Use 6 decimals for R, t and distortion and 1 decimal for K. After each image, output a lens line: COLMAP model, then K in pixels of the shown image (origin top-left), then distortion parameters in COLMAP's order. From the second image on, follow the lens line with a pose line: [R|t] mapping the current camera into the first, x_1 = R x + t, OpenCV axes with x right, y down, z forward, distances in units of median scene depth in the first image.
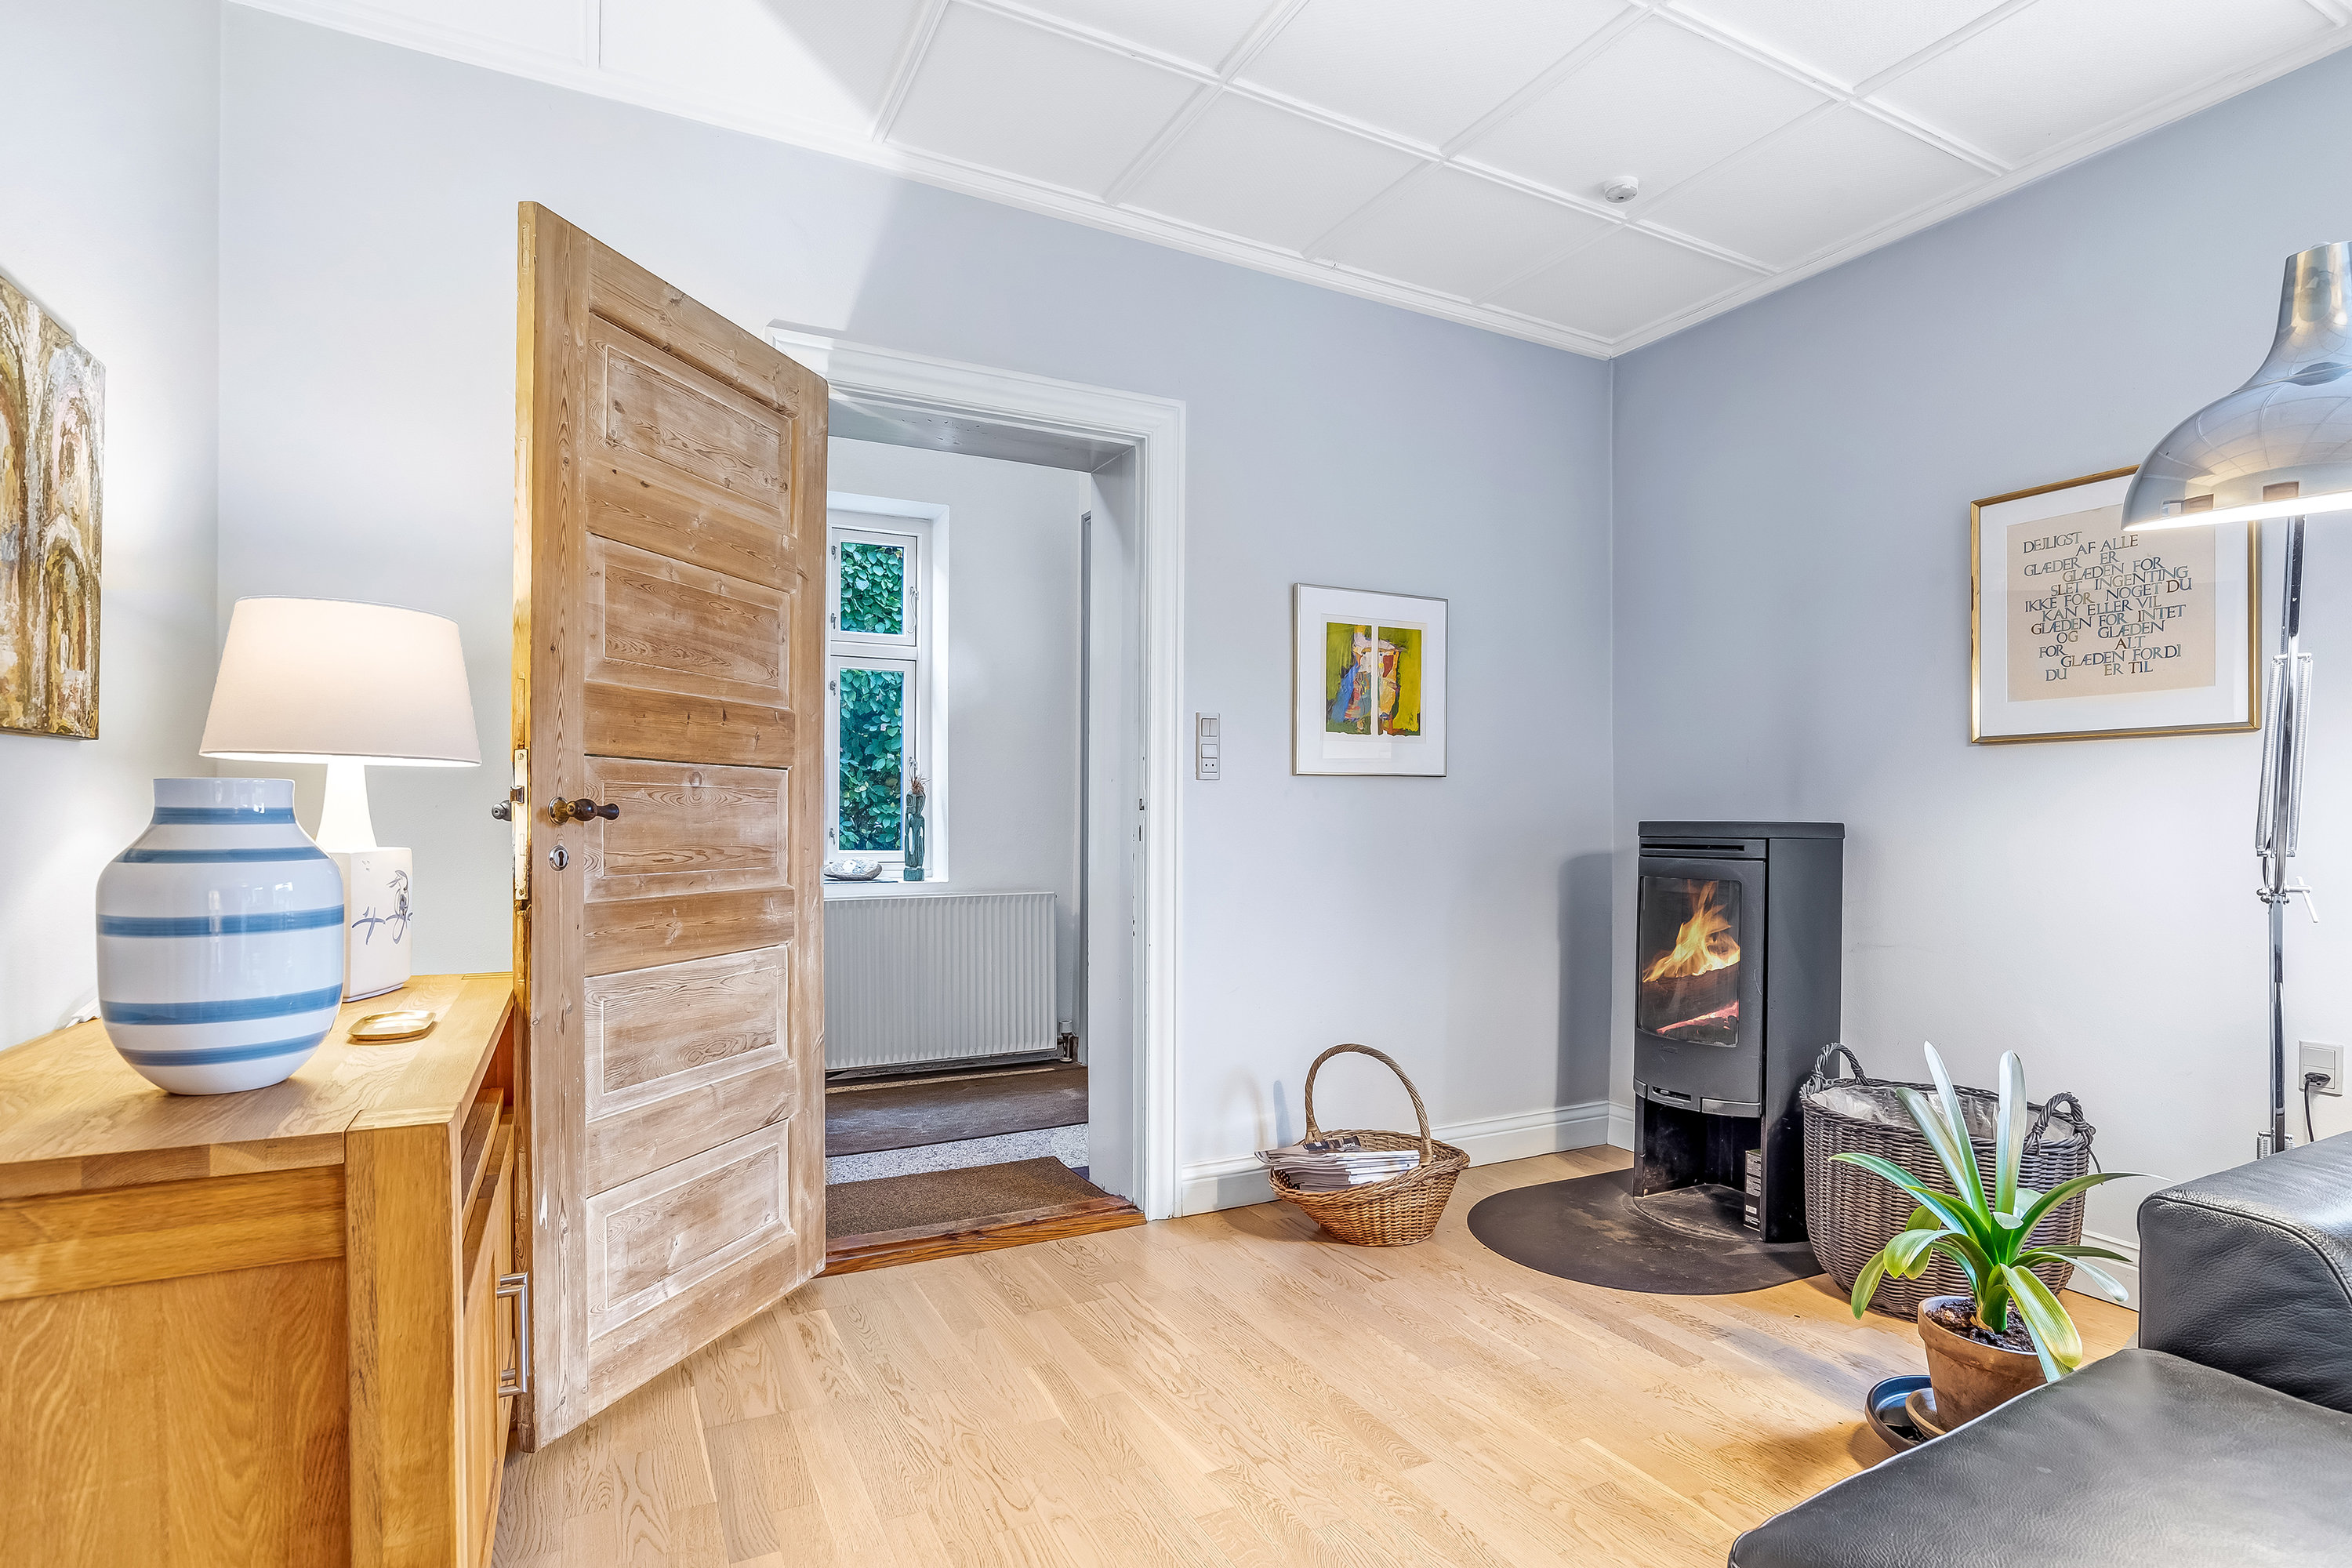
lens RADIAL K [[1189.7, 0, 1194.2], [0, 1189.7, 824.8], [0, 0, 1]] dist [-0.014859, 0.003994]
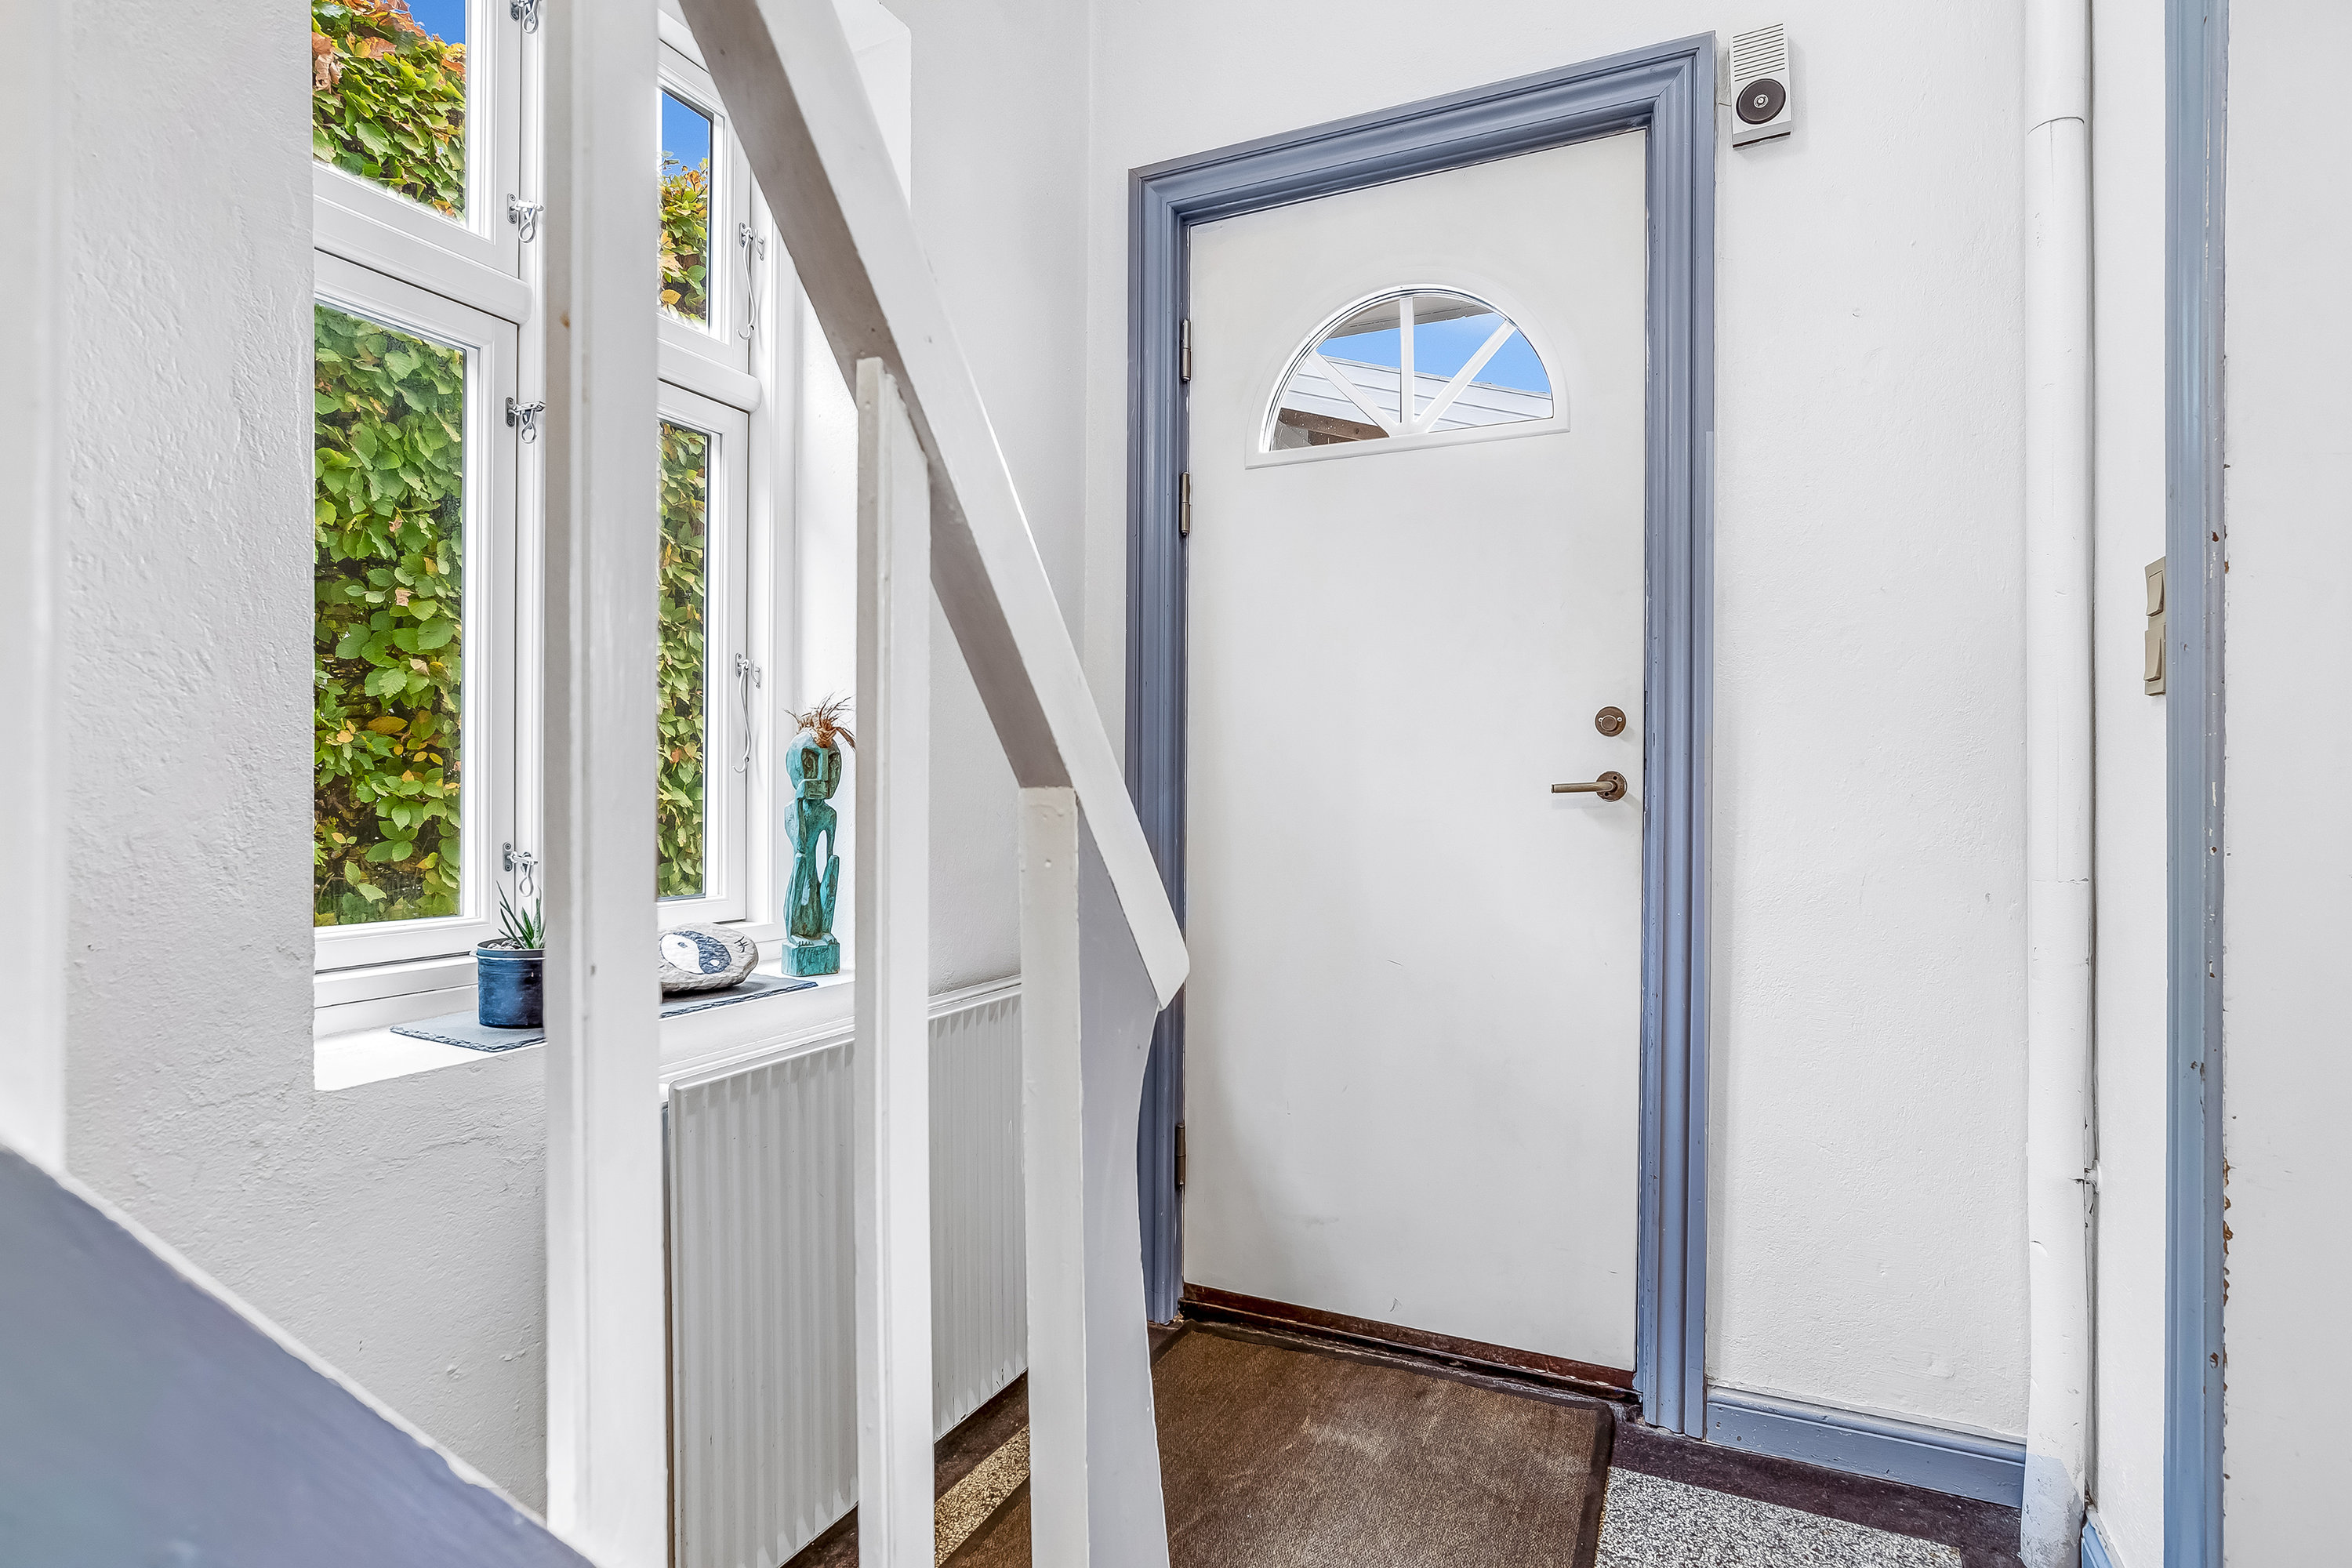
lens RADIAL K [[1189.7, 0, 1171.7], [0, 1189.7, 787.7], [0, 0, 1]] dist [-0.014859, 0.003994]
pose [[0.808924, -0.006114, 0.587881, -0.287902], [0.010967, 0.999929, -0.004692, -0.007768], [-0.587810, 0.010242, 0.808934, 0.489082]]
